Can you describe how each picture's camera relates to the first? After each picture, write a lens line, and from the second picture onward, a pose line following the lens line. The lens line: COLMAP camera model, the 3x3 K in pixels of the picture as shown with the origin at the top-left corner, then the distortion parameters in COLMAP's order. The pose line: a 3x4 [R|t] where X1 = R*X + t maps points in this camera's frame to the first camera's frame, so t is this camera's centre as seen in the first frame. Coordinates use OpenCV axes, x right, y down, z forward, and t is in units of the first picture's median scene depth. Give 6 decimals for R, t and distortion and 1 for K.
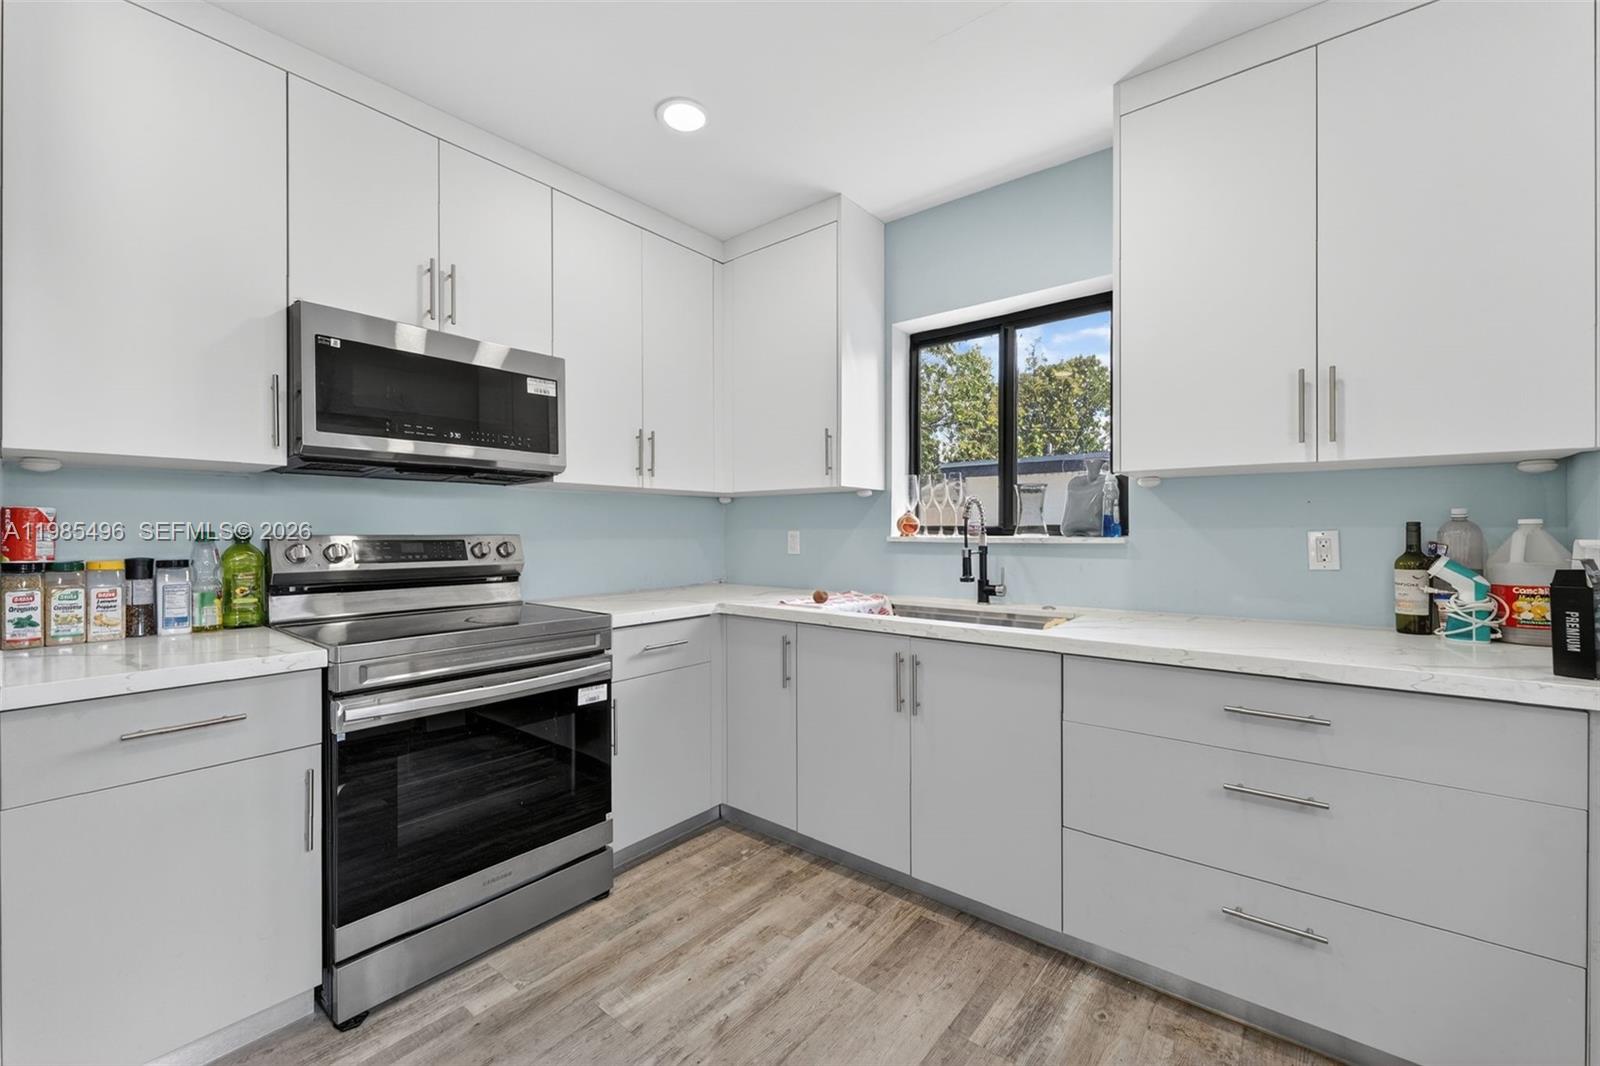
lens RADIAL K [[654.0, 0, 799.7], [0, 654.0, 534.3], [0, 0, 1]] dist [-0.000378, -0.000103]
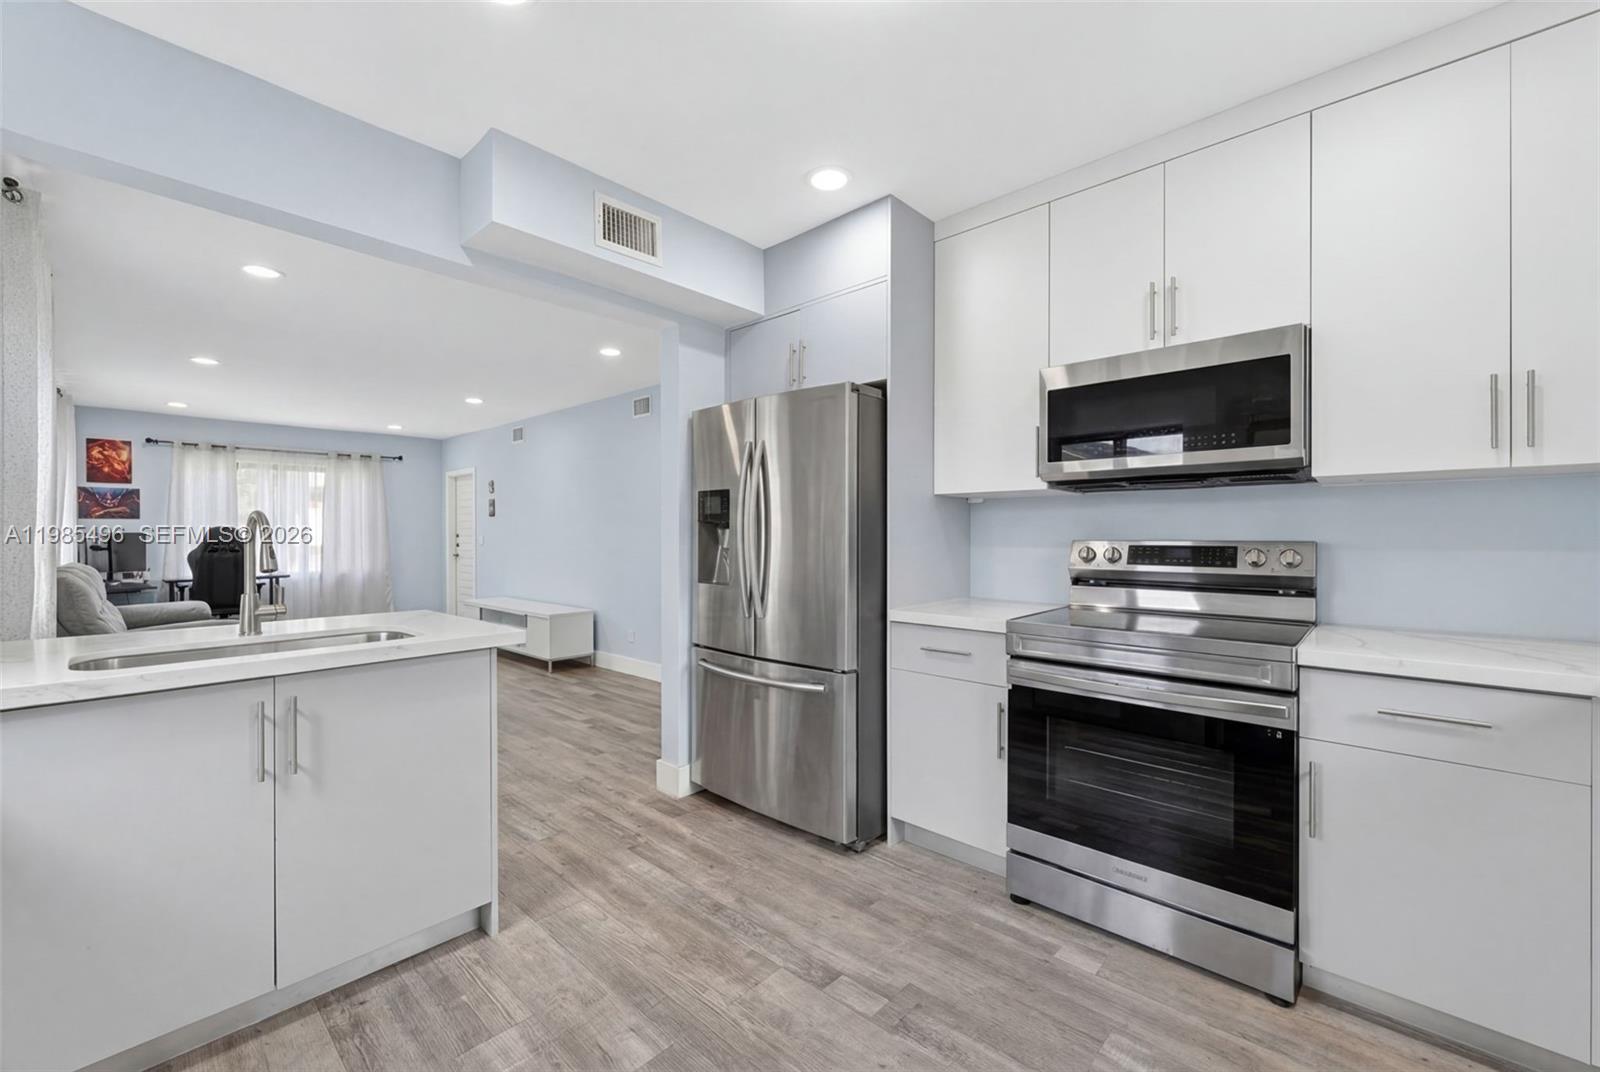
lens RADIAL K [[654.0, 0, 799.6], [0, 654.0, 533.4], [0, 0, 1]] dist [-0.000378, -0.000103]
pose [[-0.067741, 0.002041, -0.997701, 0.536404], [0.000397, 0.999998, 0.002018, -0.013965], [0.997703, -0.000260, -0.067742, 0.486964]]
